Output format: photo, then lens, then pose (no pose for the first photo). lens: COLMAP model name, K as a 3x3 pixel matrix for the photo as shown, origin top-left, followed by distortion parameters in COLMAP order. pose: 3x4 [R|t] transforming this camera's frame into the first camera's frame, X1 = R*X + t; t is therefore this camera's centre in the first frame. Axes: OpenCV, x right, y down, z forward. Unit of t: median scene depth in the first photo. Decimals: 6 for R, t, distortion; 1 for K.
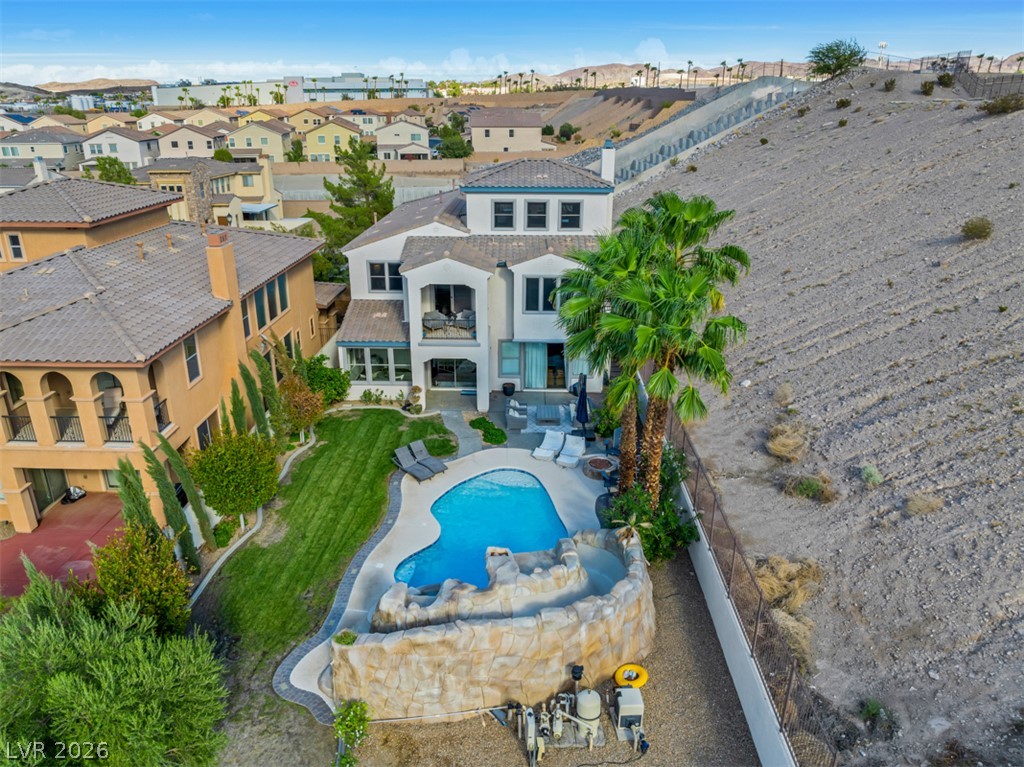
lens RADIAL K [[723.6, 0, 513.8], [0, 723.6, 381.1], [0, 0, 1]] dist [-0.045343, 0.014168]
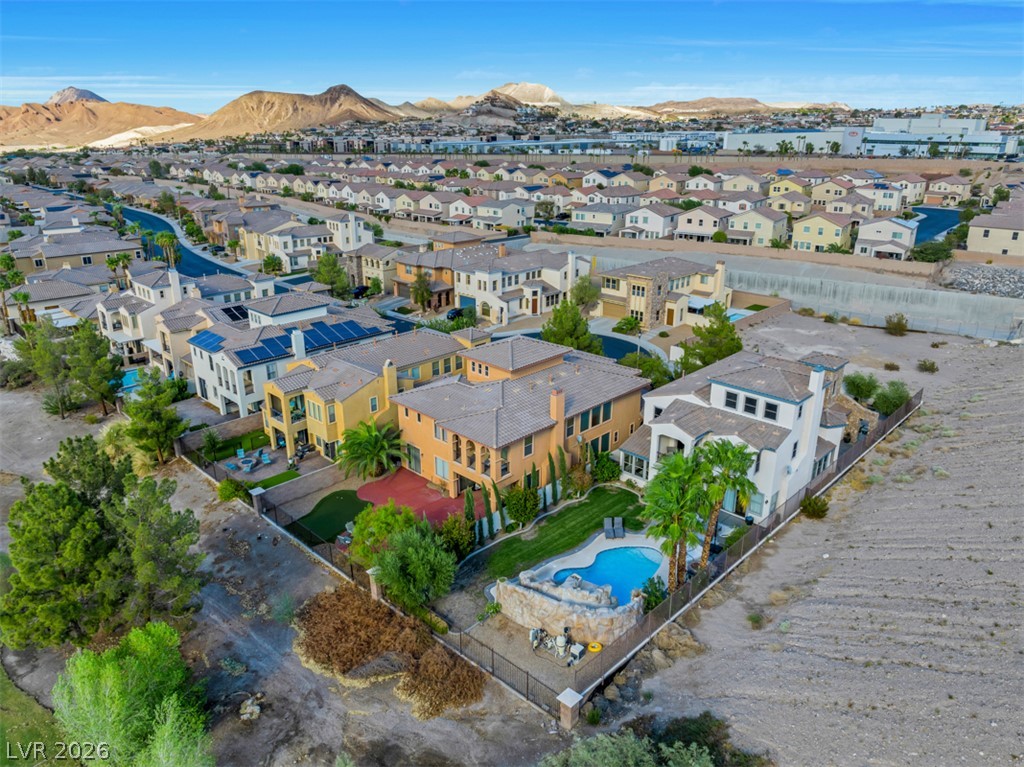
lens RADIAL K [[723.6, 0, 512.6], [0, 723.6, 385.0], [0, 0, 1]] dist [-0.045343, 0.014168]
pose [[0.734191, 0.230381, -0.638661, 0.783076], [-0.238360, 0.968256, 0.075261, -0.326561], [0.635726, 0.096975, 0.765799, -0.649811]]
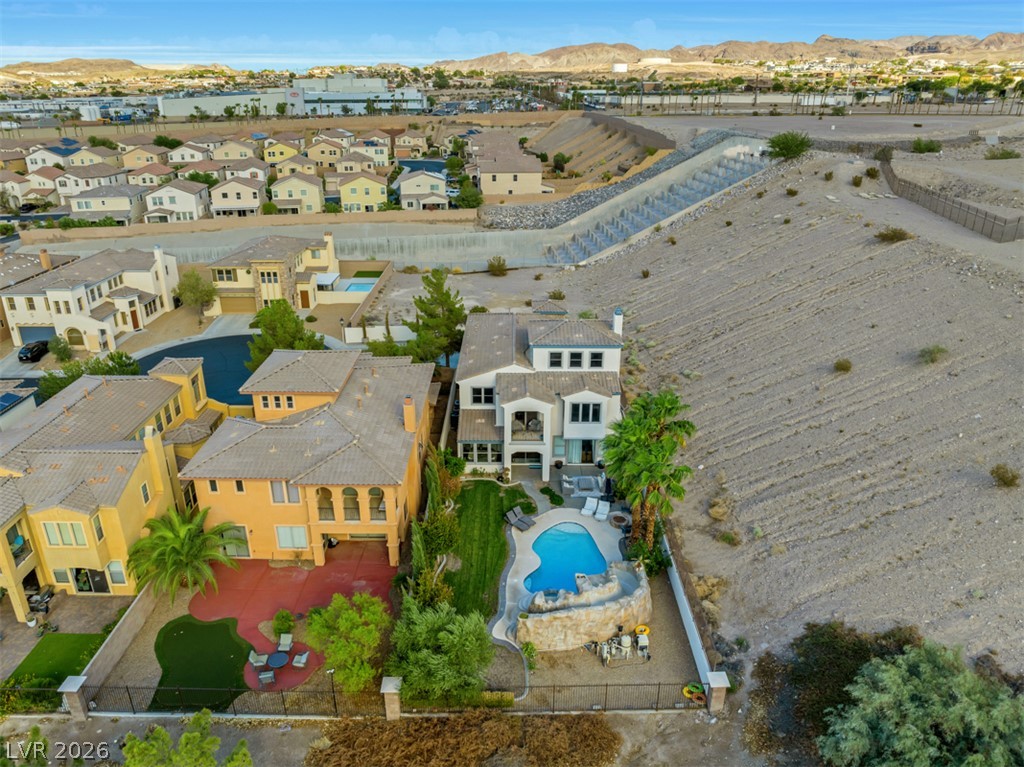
lens RADIAL K [[723.6, 0, 512.4], [0, 723.6, 383.9], [0, 0, 1]] dist [-0.045343, 0.014168]
pose [[0.999723, -0.008914, 0.021762, -0.181339], [0.008200, 0.999432, 0.032685, -0.280850], [-0.022041, -0.032497, 0.999229, -0.779712]]
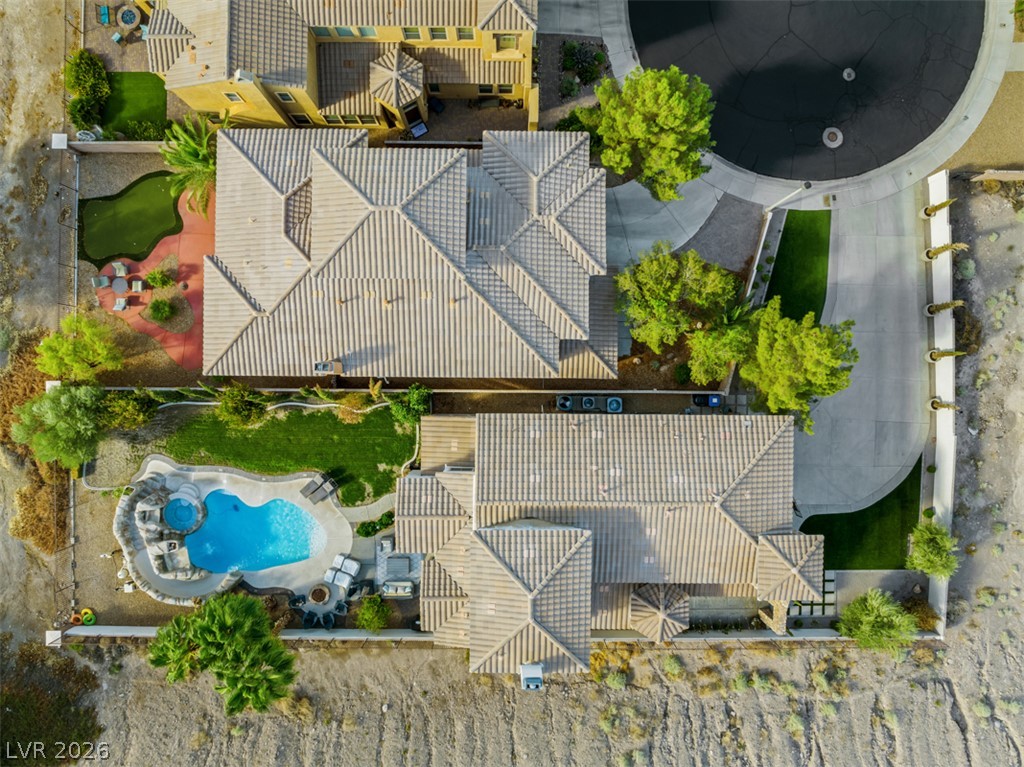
lens RADIAL K [[723.6, 0, 512.1], [0, 723.6, 384.3], [0, 0, 1]] dist [-0.045343, 0.014168]
pose [[0.017770, 0.999839, 0.002421, -0.356998], [-0.352572, 0.004000, 0.935776, -1.563863], [0.935616, -0.017482, 0.352587, 0.816573]]
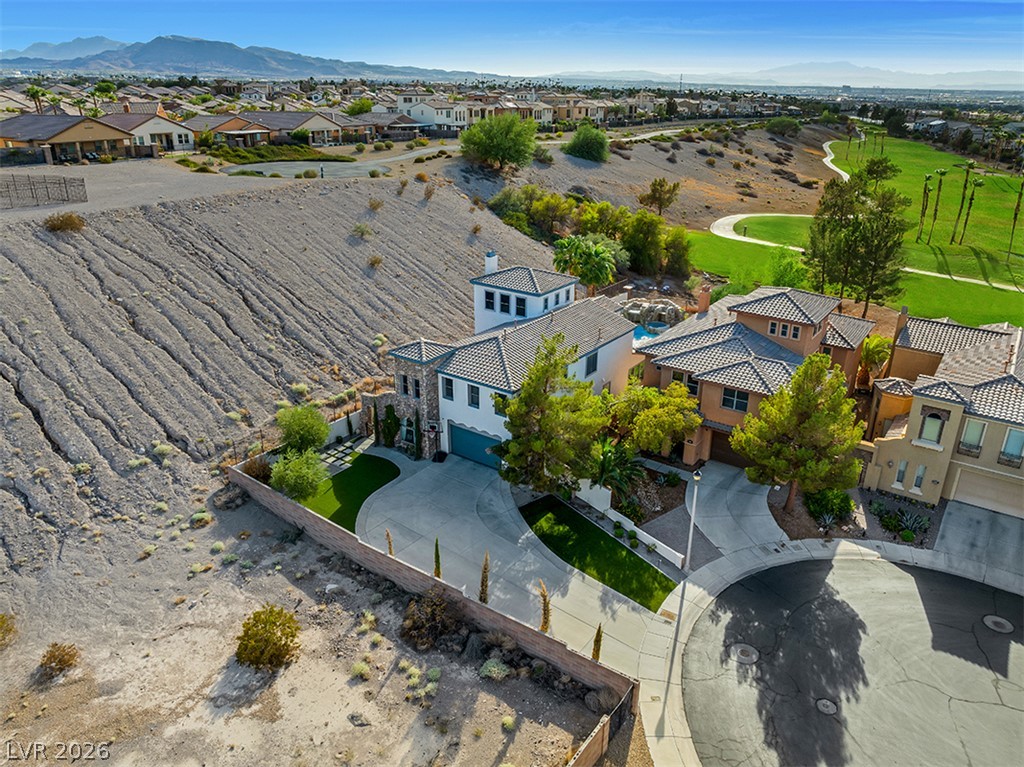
lens RADIAL K [[723.6, 0, 512.8], [0, 723.6, 380.4], [0, 0, 1]] dist [-0.045343, 0.014168]
pose [[-0.823307, -0.220968, 0.522818, -1.155067], [0.190459, 0.760153, 0.621203, -1.469961], [-0.534688, 0.611016, -0.583754, 2.825104]]
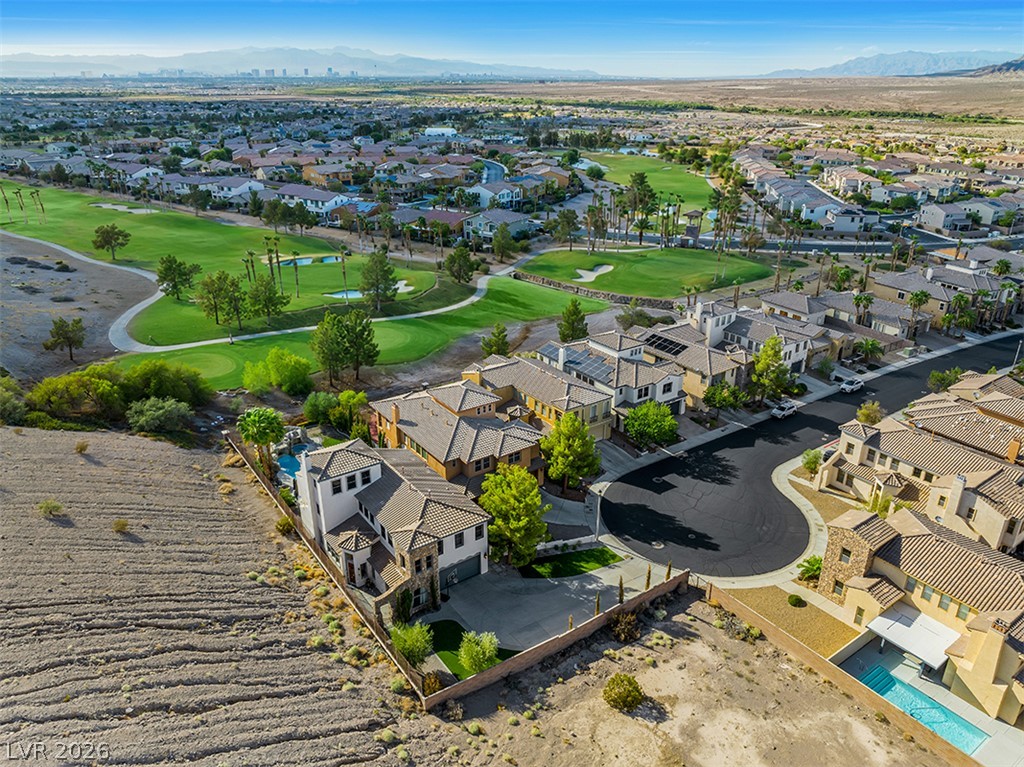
lens RADIAL K [[723.6, 0, 514.6], [0, 723.6, 379.1], [0, 0, 1]] dist [-0.045343, 0.014168]
pose [[-0.802118, 0.227751, -0.552030, 0.969985], [-0.211540, 0.756105, 0.619320, -2.394896], [0.558443, 0.613543, -0.558306, 3.039103]]
